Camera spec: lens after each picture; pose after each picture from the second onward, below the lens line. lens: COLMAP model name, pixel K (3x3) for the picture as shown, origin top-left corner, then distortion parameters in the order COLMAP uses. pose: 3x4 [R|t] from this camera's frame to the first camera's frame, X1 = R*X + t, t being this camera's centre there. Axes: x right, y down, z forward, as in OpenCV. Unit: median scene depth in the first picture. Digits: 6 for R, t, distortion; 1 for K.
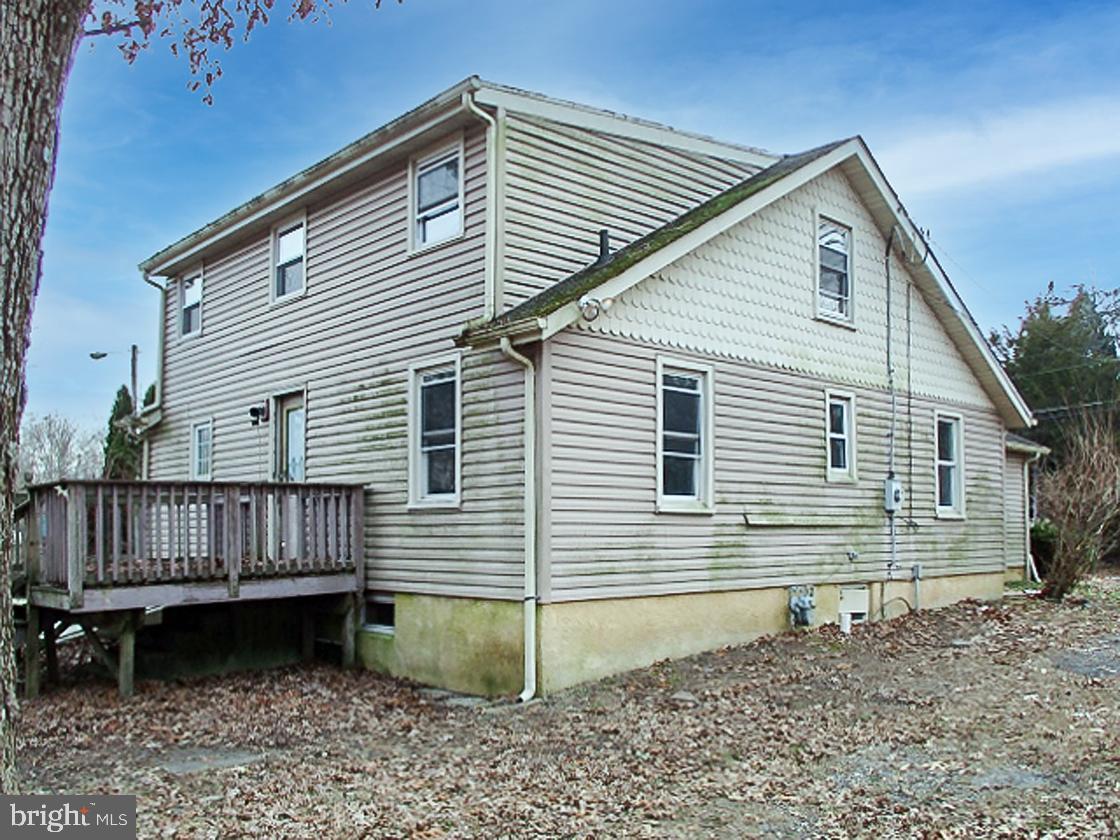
lens RADIAL K [[1018.6, 0, 560.3], [0, 1018.6, 353.8], [0, 0, 1]] dist [-0.010311, -0.006644]
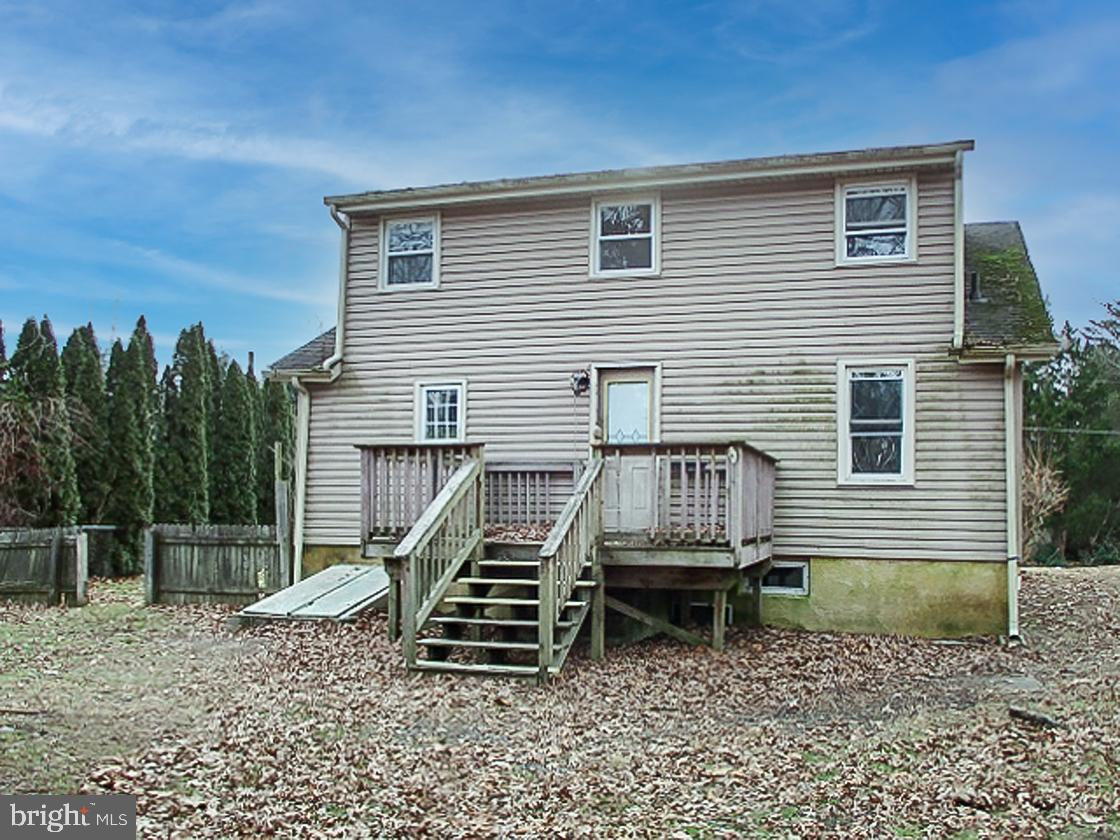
lens RADIAL K [[1018.6, 0, 560.3], [0, 1018.6, 353.8], [0, 0, 1]] dist [-0.010311, -0.006644]
pose [[0.846191, 0.082757, 0.526415, -0.993049], [-0.105140, 0.994377, 0.012684, 0.021620], [-0.522405, -0.066080, 0.850133, 0.182901]]
